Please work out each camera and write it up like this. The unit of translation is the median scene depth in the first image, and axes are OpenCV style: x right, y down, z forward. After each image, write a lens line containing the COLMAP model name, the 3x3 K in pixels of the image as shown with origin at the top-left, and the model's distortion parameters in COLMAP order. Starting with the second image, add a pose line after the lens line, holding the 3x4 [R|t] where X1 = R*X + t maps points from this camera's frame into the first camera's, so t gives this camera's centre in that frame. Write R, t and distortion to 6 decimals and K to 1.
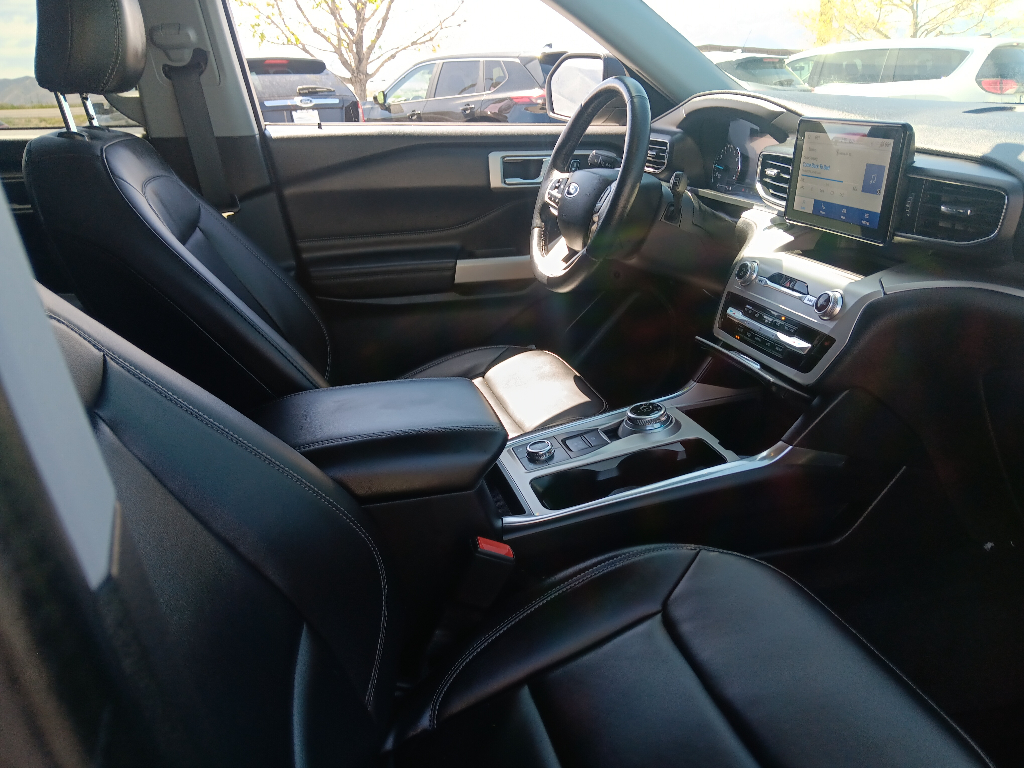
lens RADIAL K [[839.0, 0, 512.0], [0, 839.0, 384.0], [0, 0, 1]] dist [-0.034789, -0.004304]
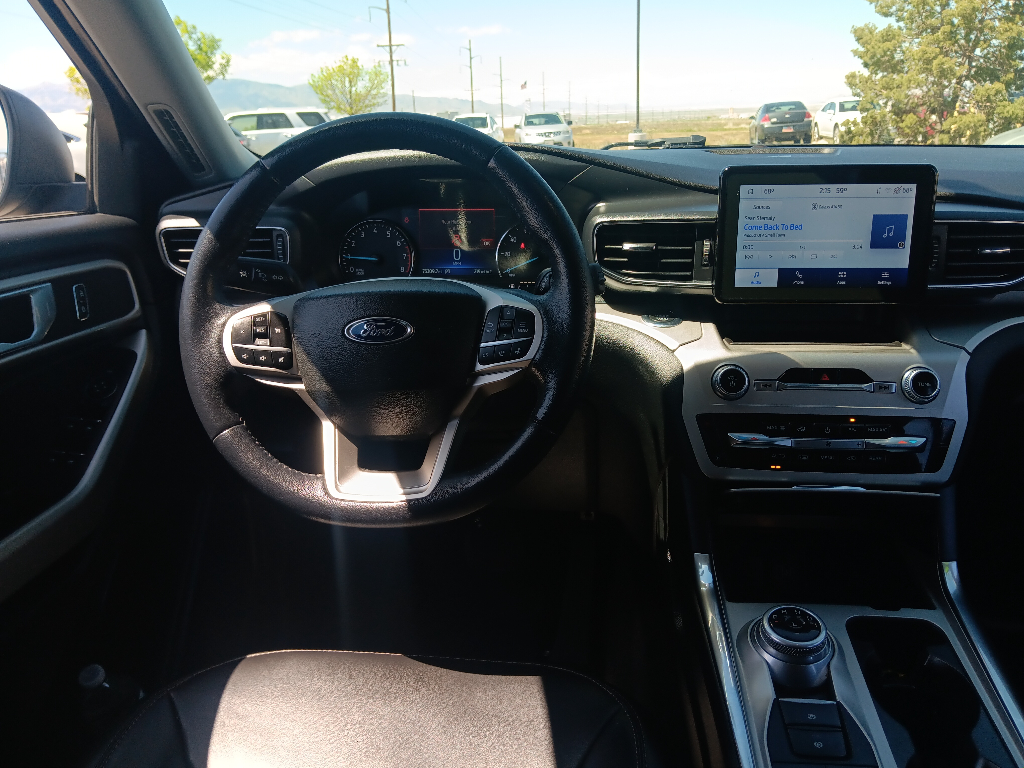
lens RADIAL K [[839.0, 0, 512.0], [0, 839.0, 384.0], [0, 0, 1]] dist [-0.034789, -0.004304]
pose [[0.417306, -0.247884, 0.874305, -0.494589], [0.329319, 0.937936, 0.108741, -0.310785], [-0.846998, 0.242547, 0.473039, 0.934522]]
